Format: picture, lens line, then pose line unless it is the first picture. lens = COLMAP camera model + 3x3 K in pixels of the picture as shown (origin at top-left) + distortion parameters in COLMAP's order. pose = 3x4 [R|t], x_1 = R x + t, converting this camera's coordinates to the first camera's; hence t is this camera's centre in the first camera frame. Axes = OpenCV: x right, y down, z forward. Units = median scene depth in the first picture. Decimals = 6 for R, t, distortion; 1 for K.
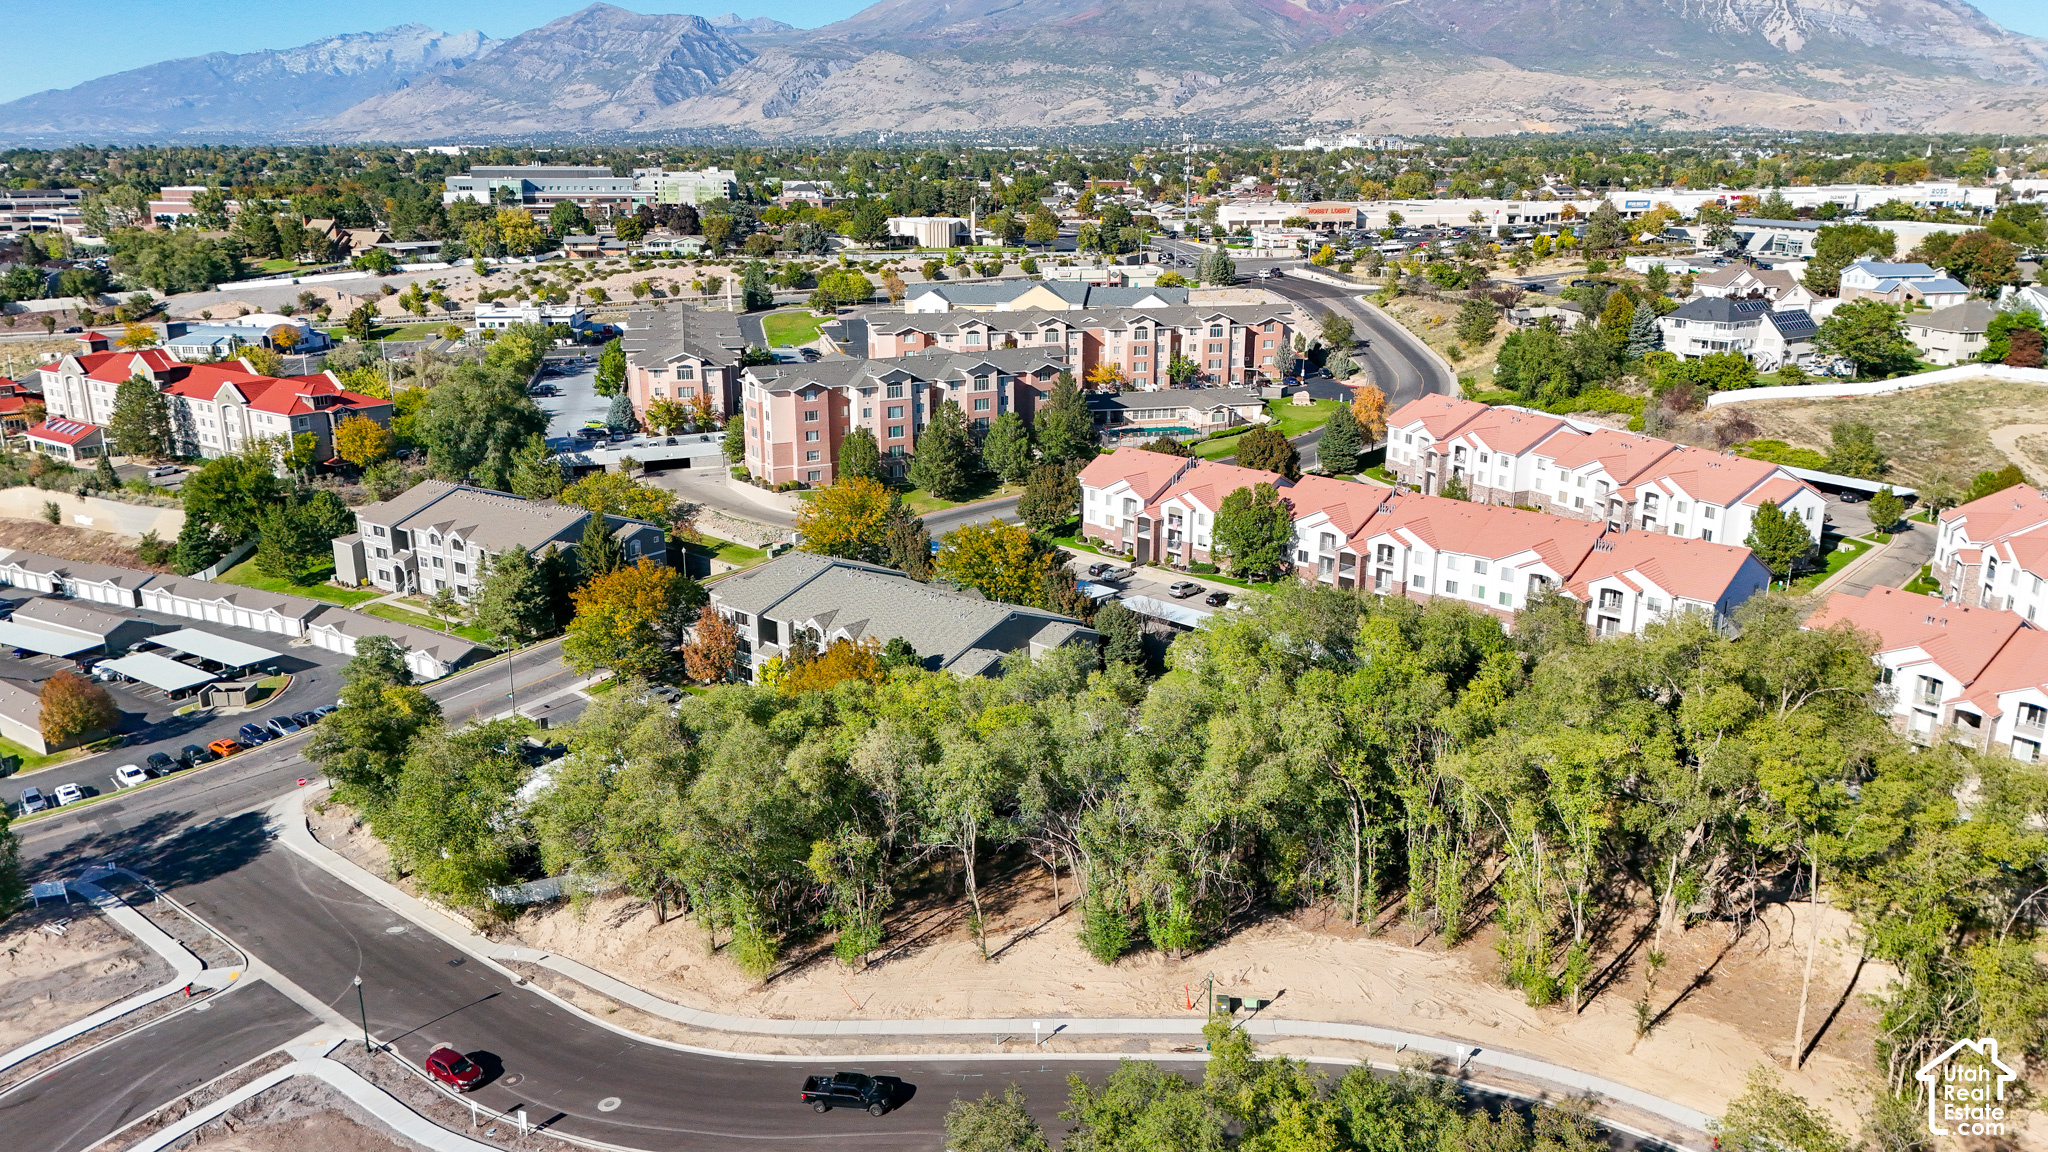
lens RADIAL K [[1498.9, 0, 1024.3], [0, 1498.9, 577.0], [0, 0, 1]] dist [0.082302, -0.083891]
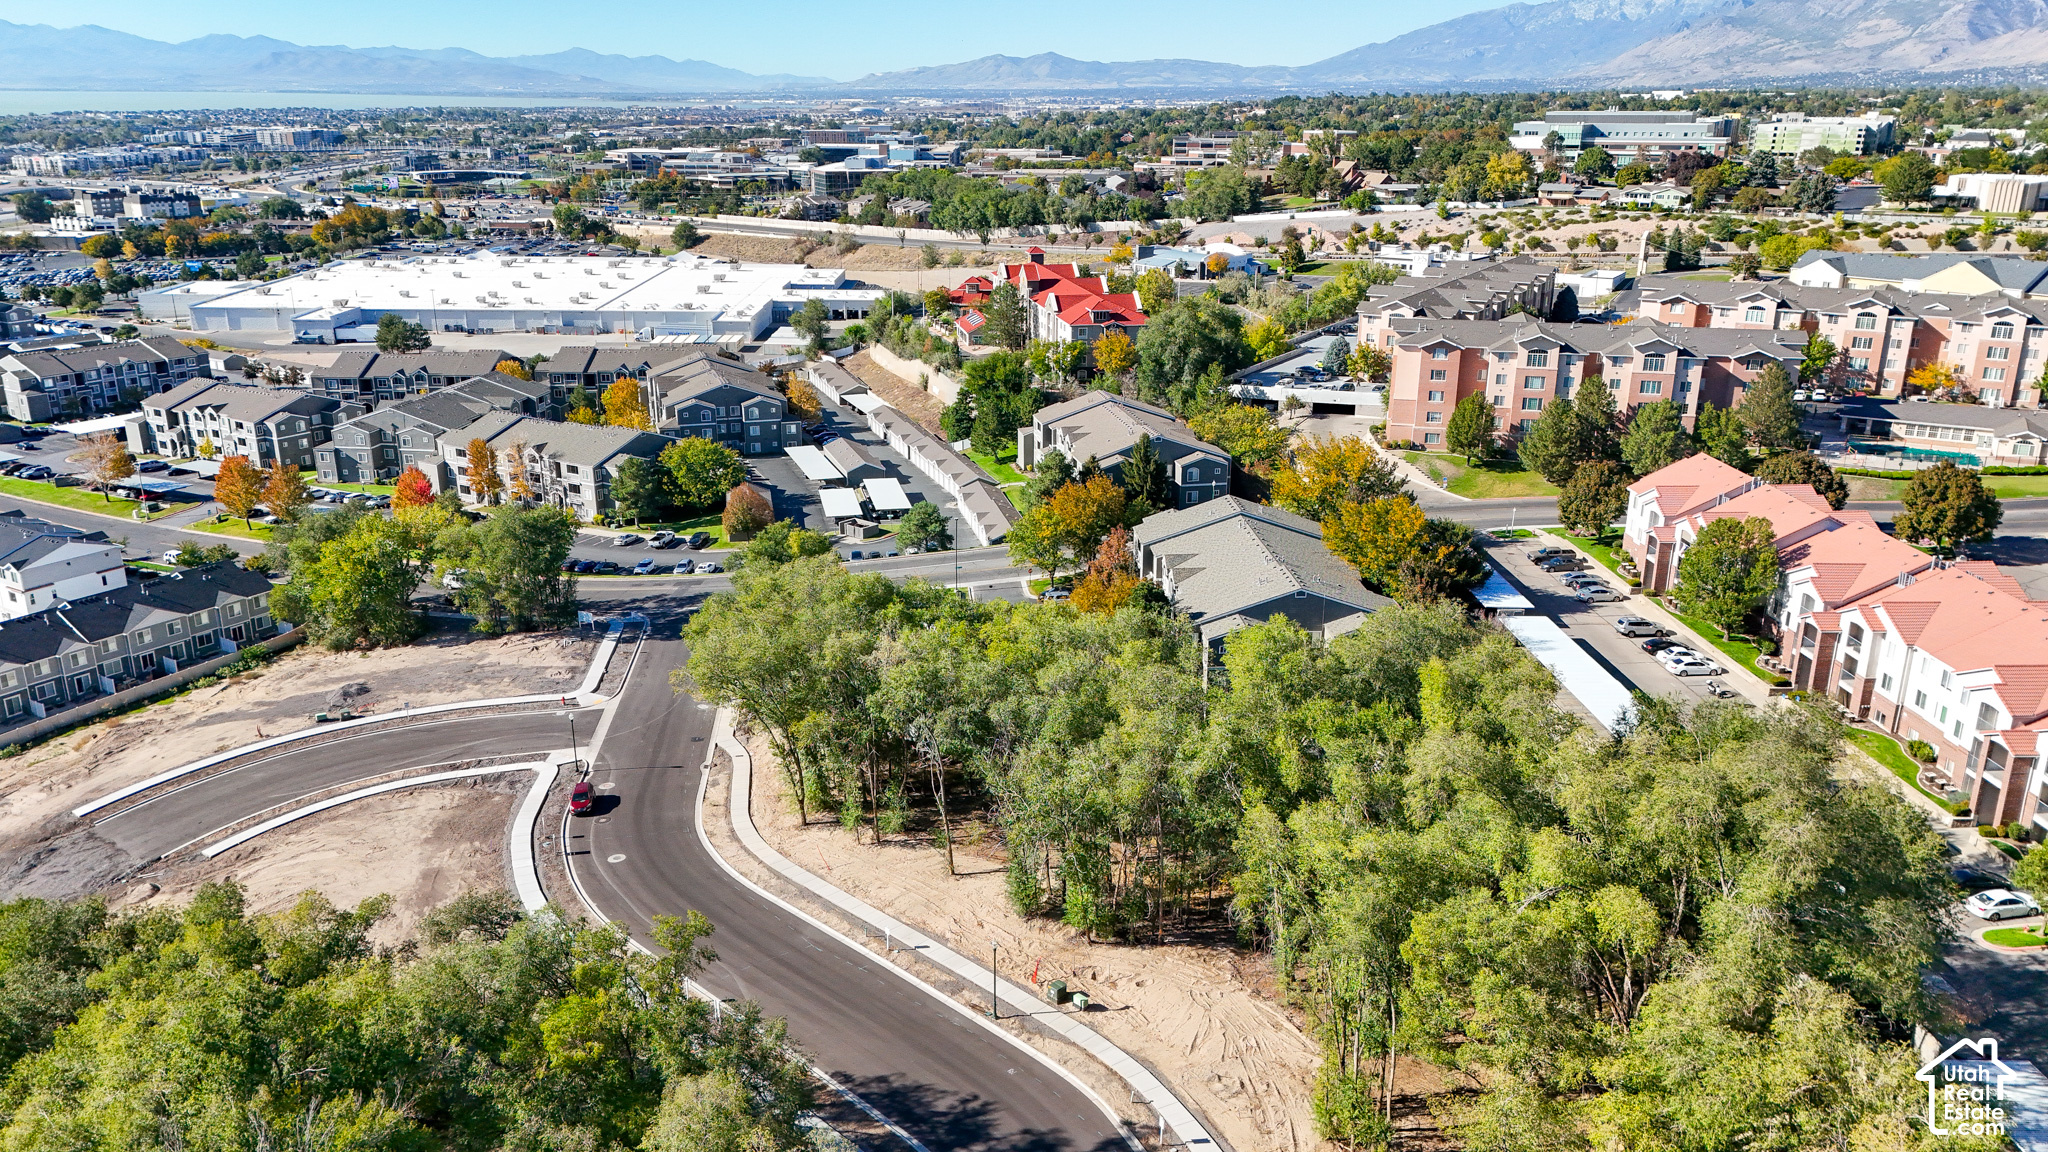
lens RADIAL K [[1498.9, 0, 1027.4], [0, 1498.9, 584.9], [0, 0, 1]] dist [0.082302, -0.083891]
pose [[0.726983, 0.216749, -0.651548, 0.307025], [-0.191951, 0.975193, 0.110241, -0.032007], [0.659280, 0.044922, 0.750554, 0.113203]]
